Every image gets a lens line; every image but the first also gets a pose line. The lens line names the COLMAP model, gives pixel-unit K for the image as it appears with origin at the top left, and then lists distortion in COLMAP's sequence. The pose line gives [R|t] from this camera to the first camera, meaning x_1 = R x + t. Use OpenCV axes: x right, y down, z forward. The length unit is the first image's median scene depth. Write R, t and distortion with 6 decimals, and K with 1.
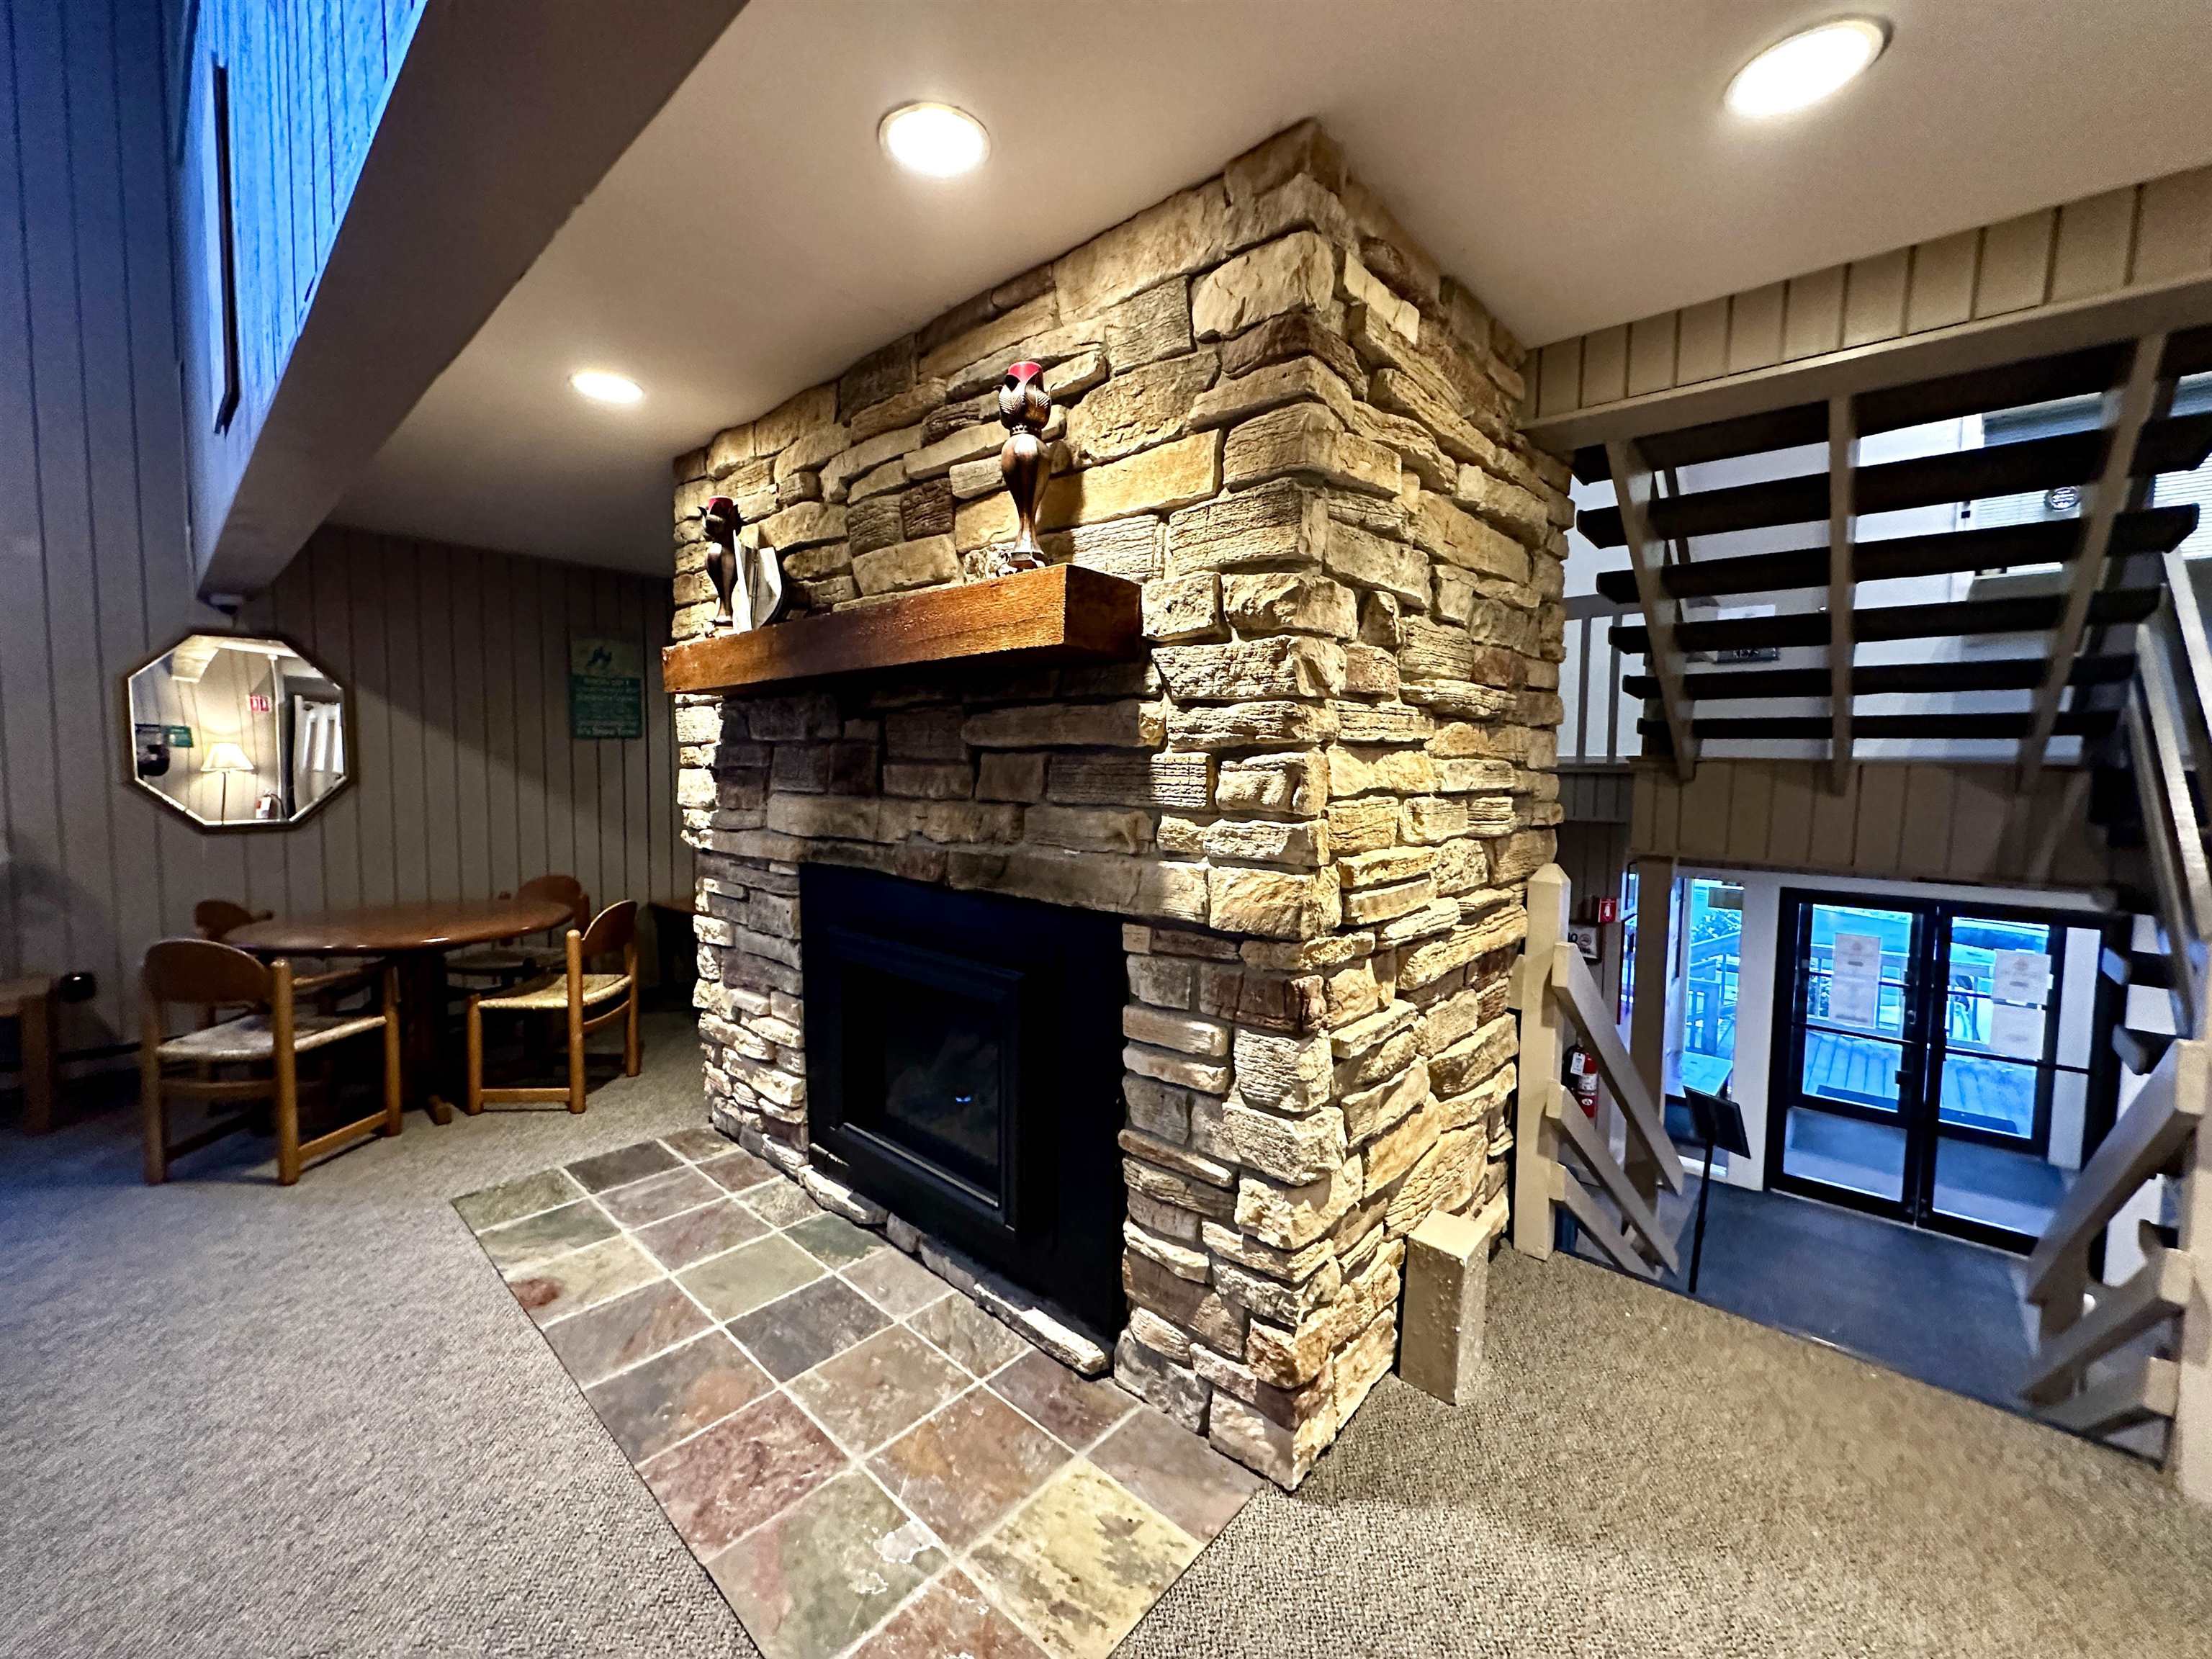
lens RADIAL K [[876.1, 0, 1108.8], [0, 876.1, 823.4], [0, 0, 1]] dist [0.000319, 0.000145]
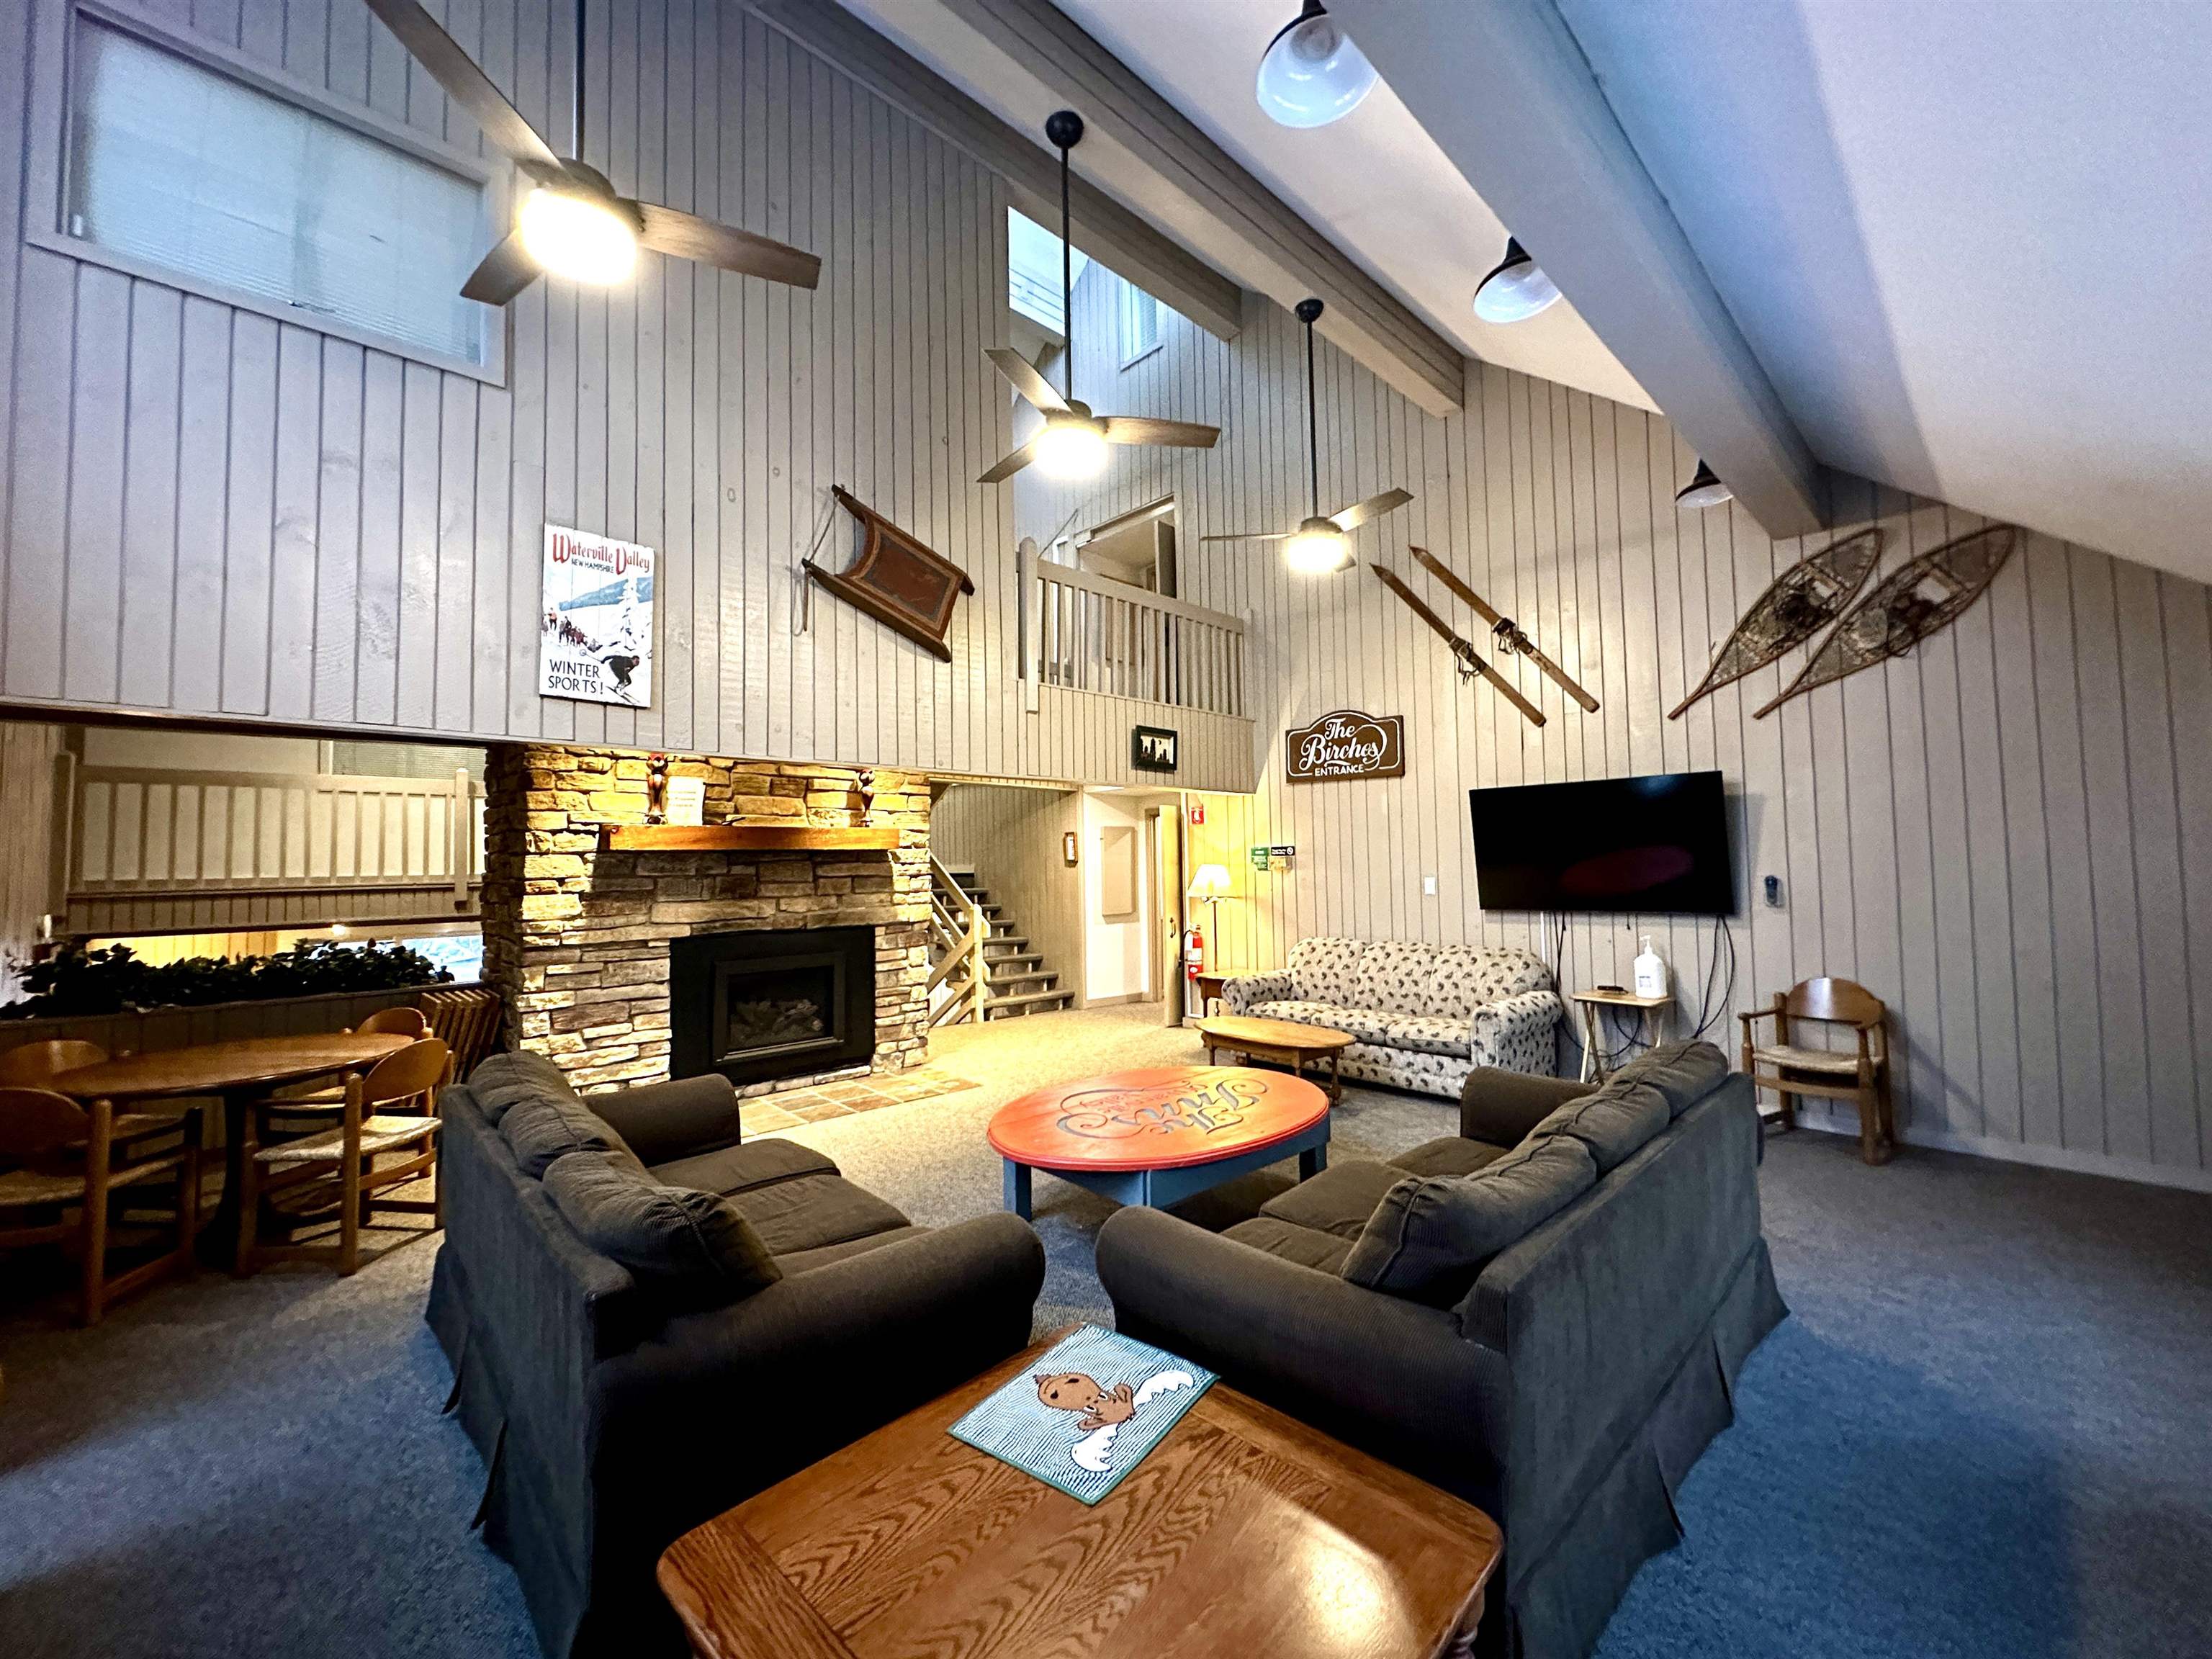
lens RADIAL K [[876.1, 0, 1108.8], [0, 876.1, 823.4], [0, 0, 1]] dist [0.000319, 0.000145]
pose [[0.085132, 0.032008, 0.995855, -3.222129], [0.079849, 0.996050, -0.038841, -0.081085], [-0.993165, 0.082825, 0.082240, -0.199163]]
